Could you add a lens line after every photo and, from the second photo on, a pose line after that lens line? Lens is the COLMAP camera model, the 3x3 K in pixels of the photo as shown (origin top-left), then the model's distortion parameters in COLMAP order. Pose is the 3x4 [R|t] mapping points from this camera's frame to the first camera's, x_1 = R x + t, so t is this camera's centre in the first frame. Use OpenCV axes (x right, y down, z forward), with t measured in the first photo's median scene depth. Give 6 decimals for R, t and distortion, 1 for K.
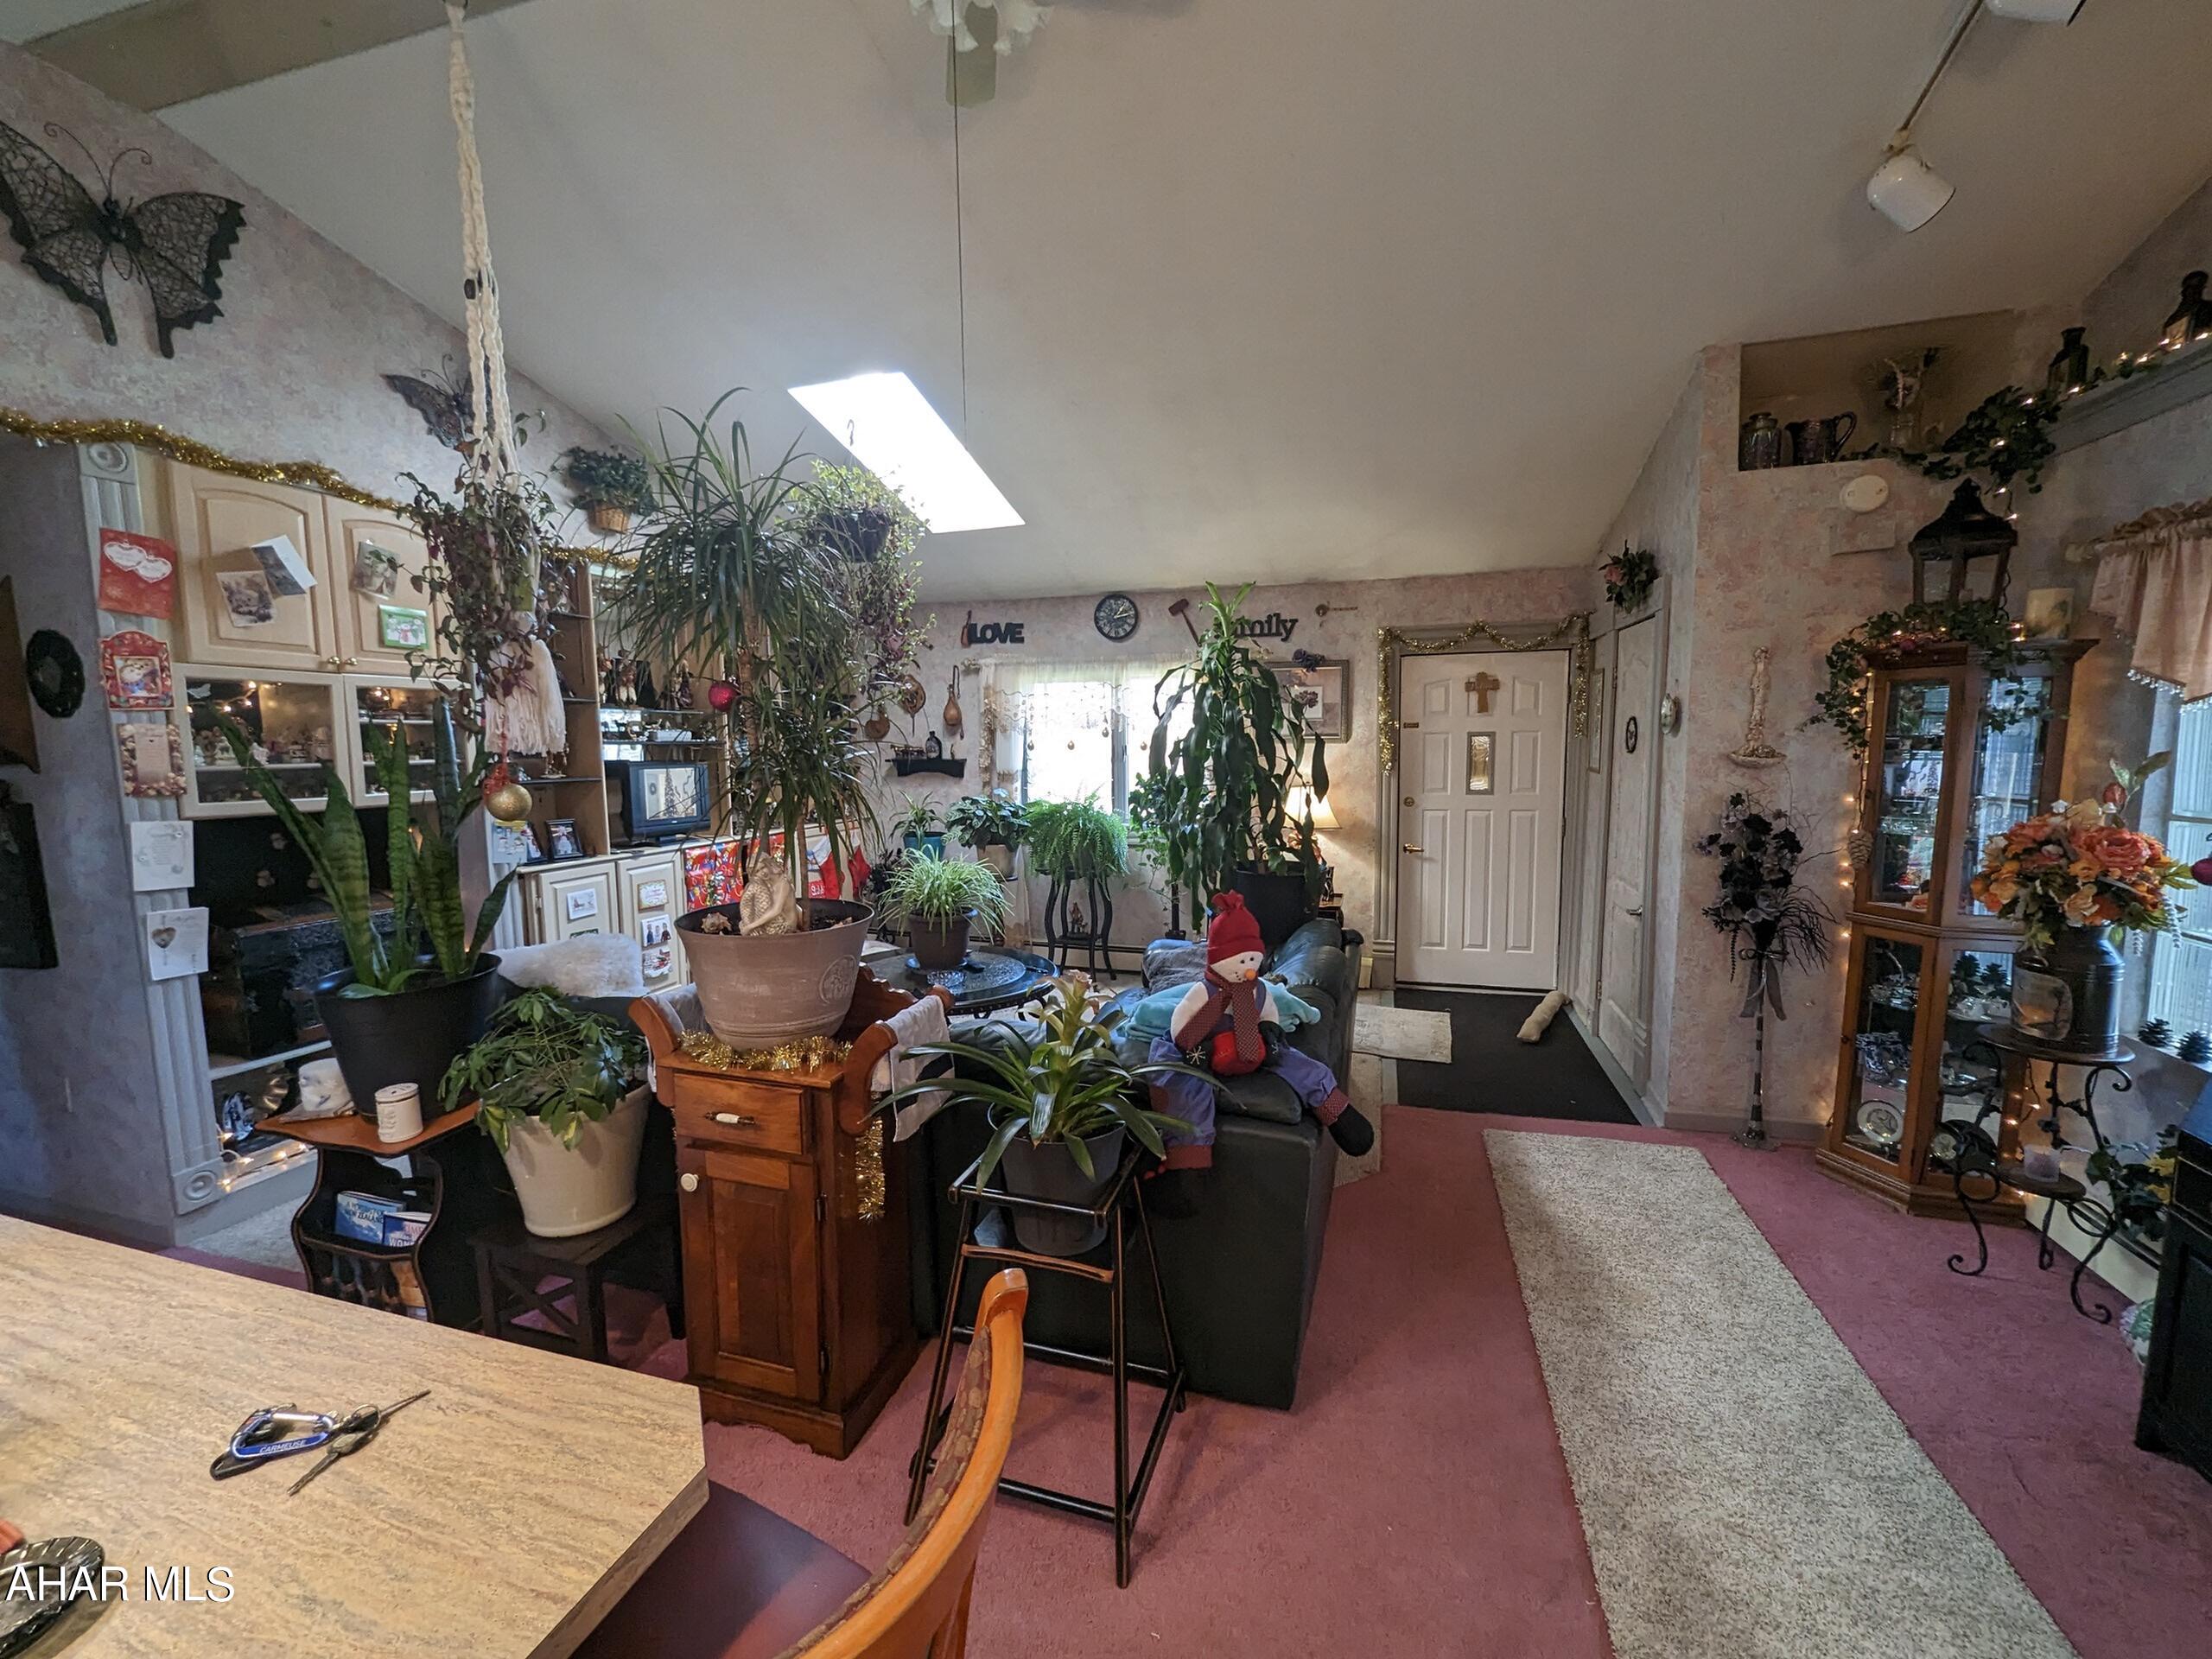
lens RADIAL K [[909.6, 0, 1101.4], [0, 909.6, 836.6], [0, 0, 1]] dist [0.001181, -0.000336]
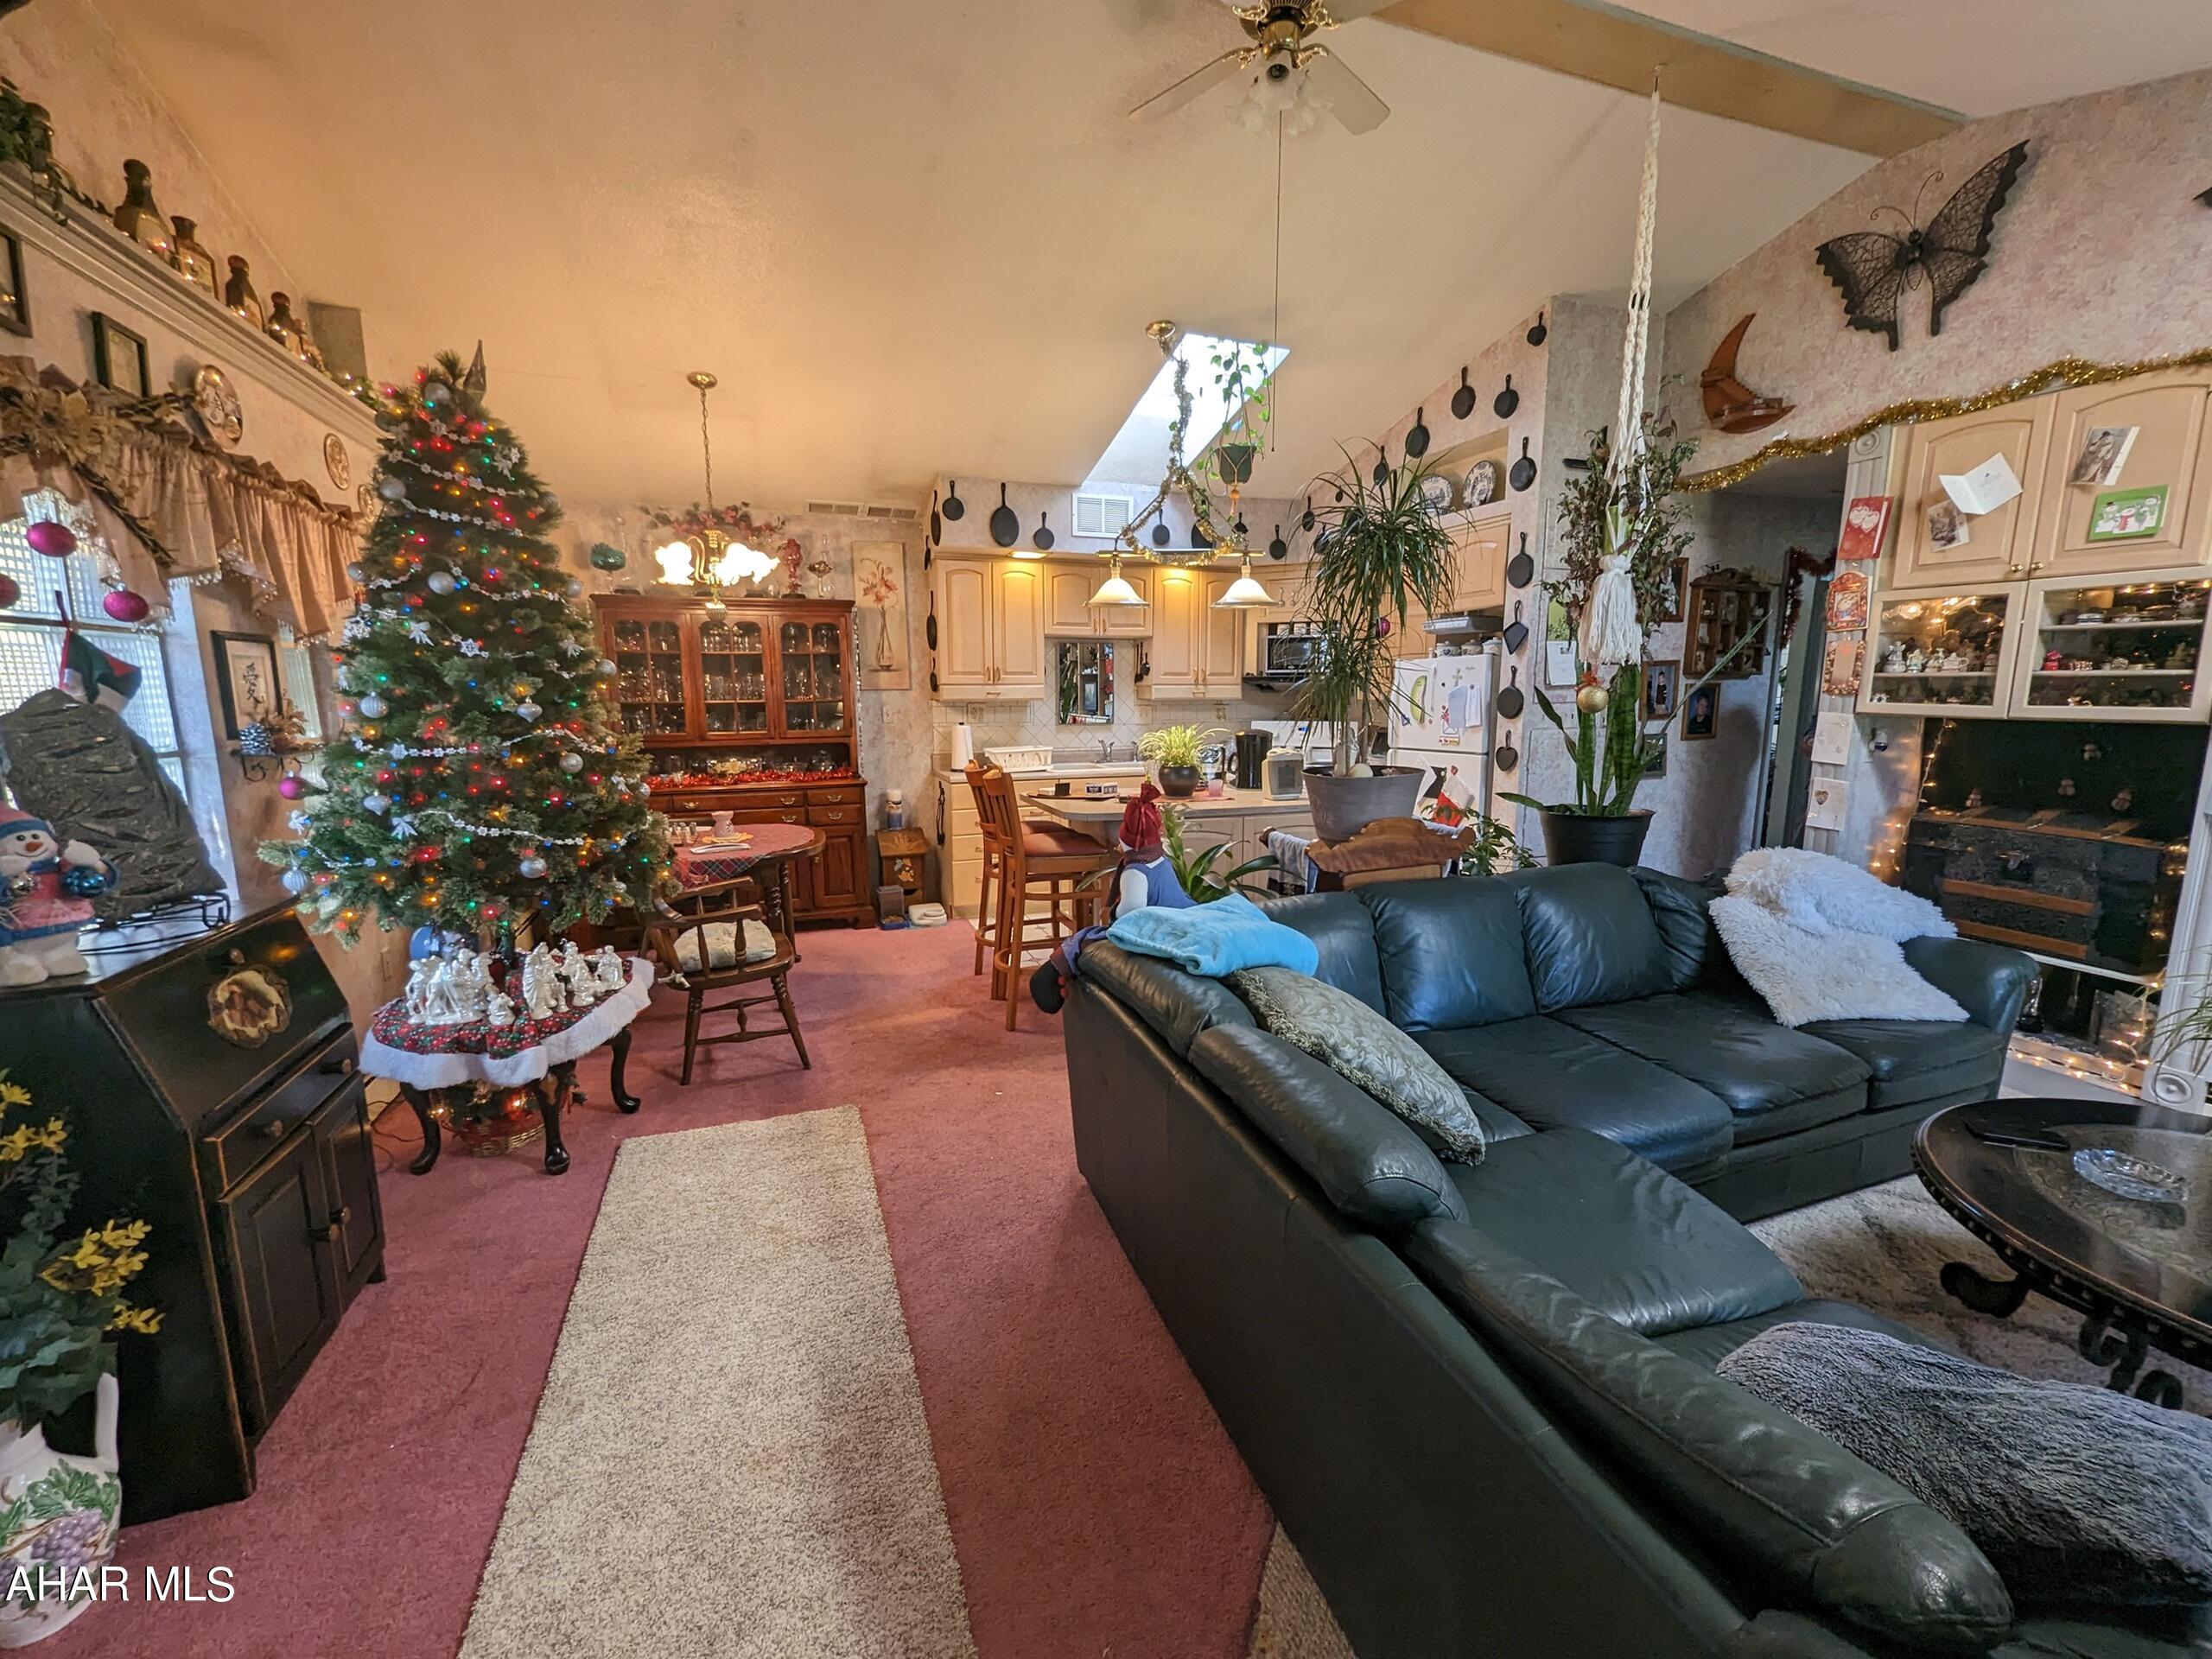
lens RADIAL K [[909.6, 0, 1099.3], [0, 909.6, 824.8], [0, 0, 1]] dist [0.001181, -0.000336]
pose [[-0.791213, 0.111531, -0.601284, 0.638241], [-0.051503, 0.967583, 0.247247, -0.127155], [0.609368, 0.226592, -0.759820, 1.319866]]
